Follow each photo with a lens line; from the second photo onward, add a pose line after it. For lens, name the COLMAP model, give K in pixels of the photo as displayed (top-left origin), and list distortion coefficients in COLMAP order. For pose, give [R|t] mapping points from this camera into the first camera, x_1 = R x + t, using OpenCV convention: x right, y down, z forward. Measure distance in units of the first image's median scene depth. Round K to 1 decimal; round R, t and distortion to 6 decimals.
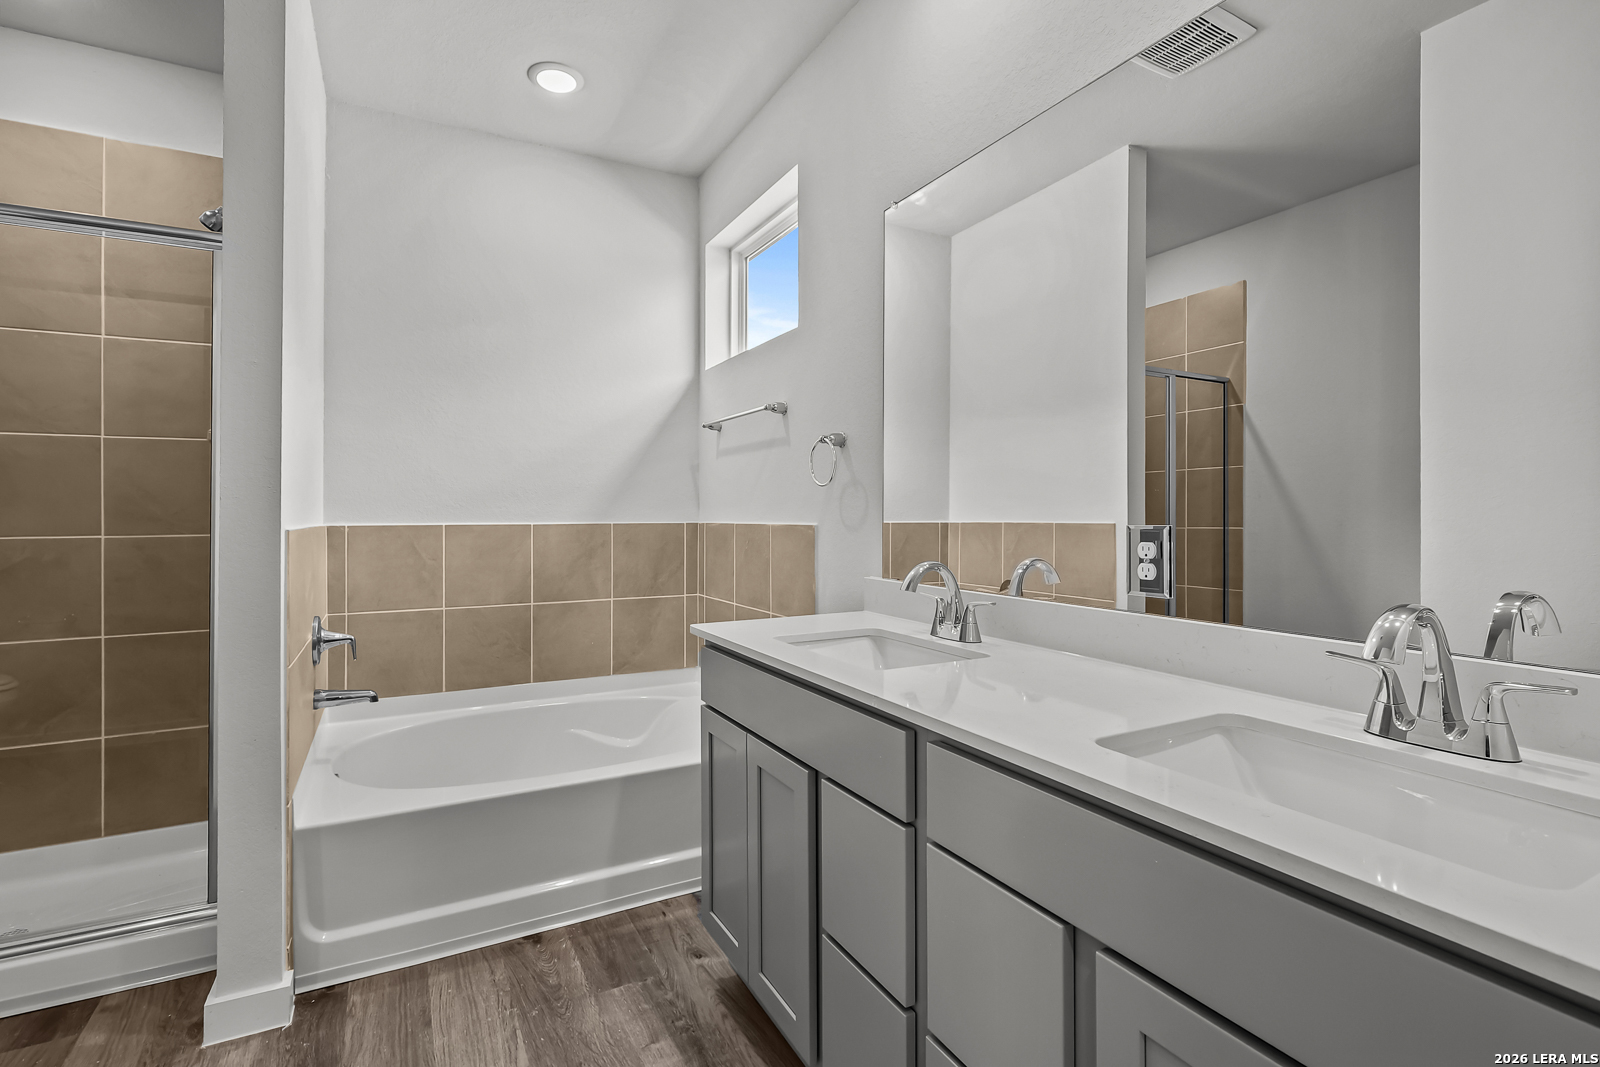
lens RADIAL K [[732.5, 0, 795.9], [0, 732.5, 517.5], [0, 0, 1]] dist [-0.005768, 0.001893]
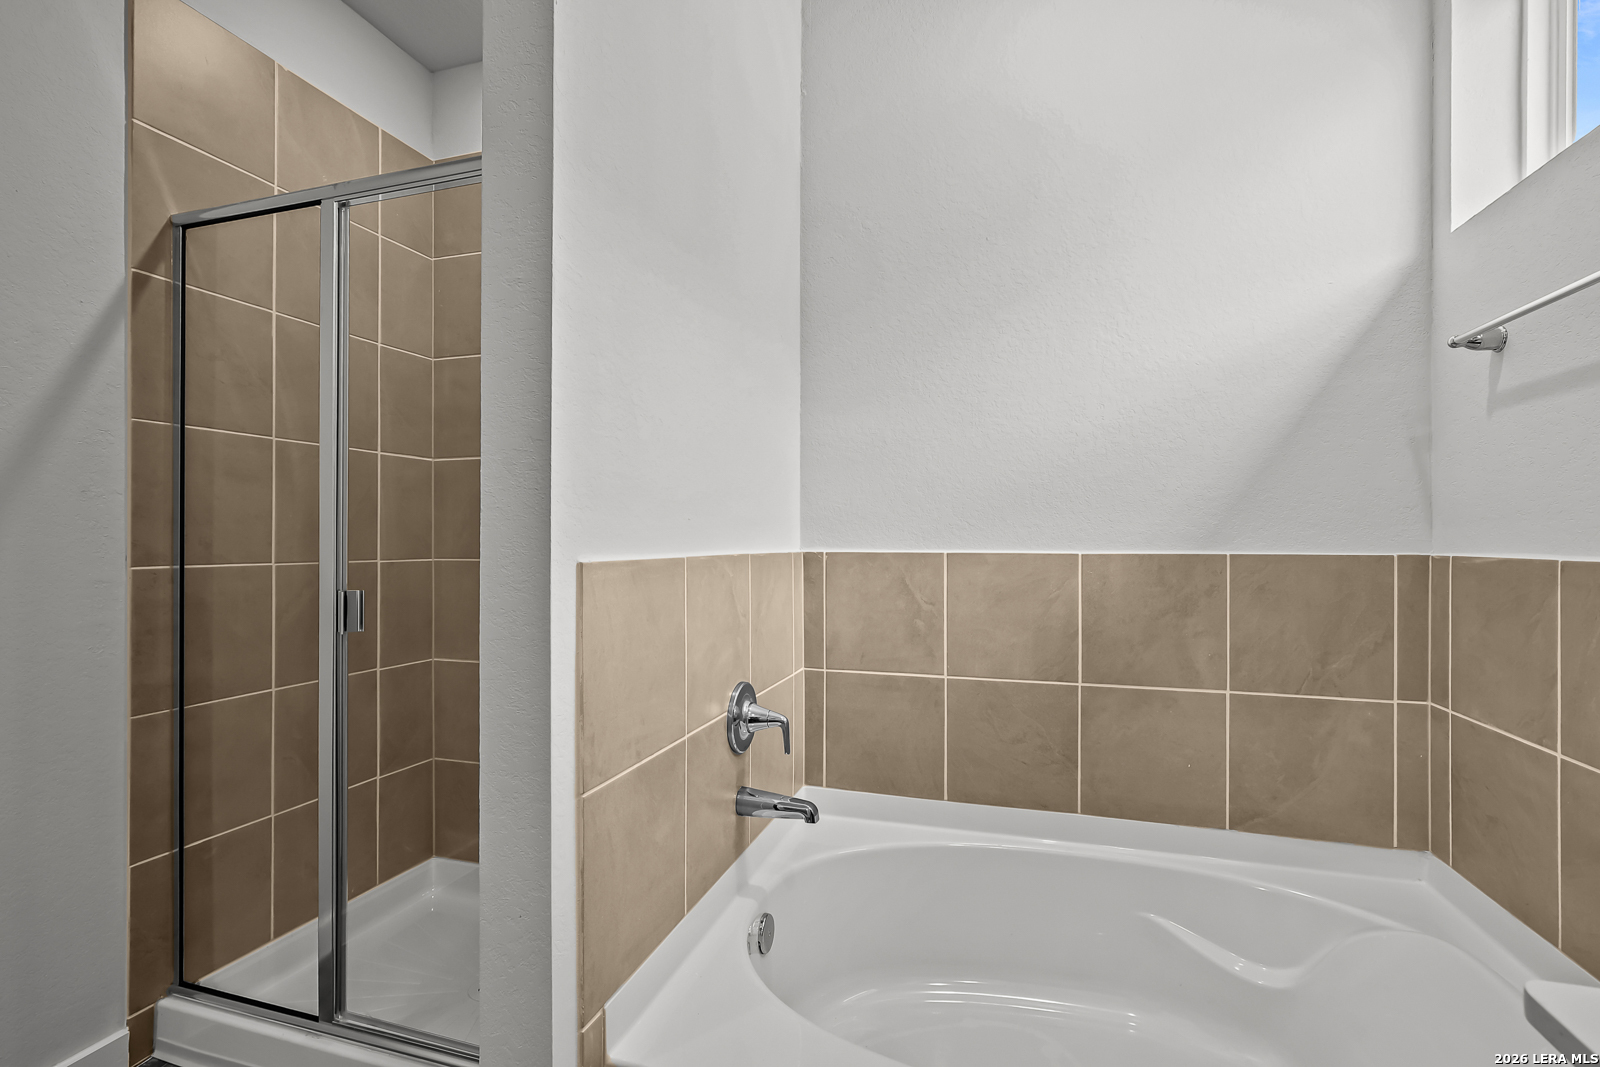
lens RADIAL K [[732.5, 0, 795.5], [0, 732.5, 531.9], [0, 0, 1]] dist [-0.005768, 0.001893]
pose [[0.694094, -0.005446, -0.719863, -0.085405], [-0.006148, 0.999890, -0.013493, 0.000688], [0.719858, 0.013791, 0.693985, 0.404575]]
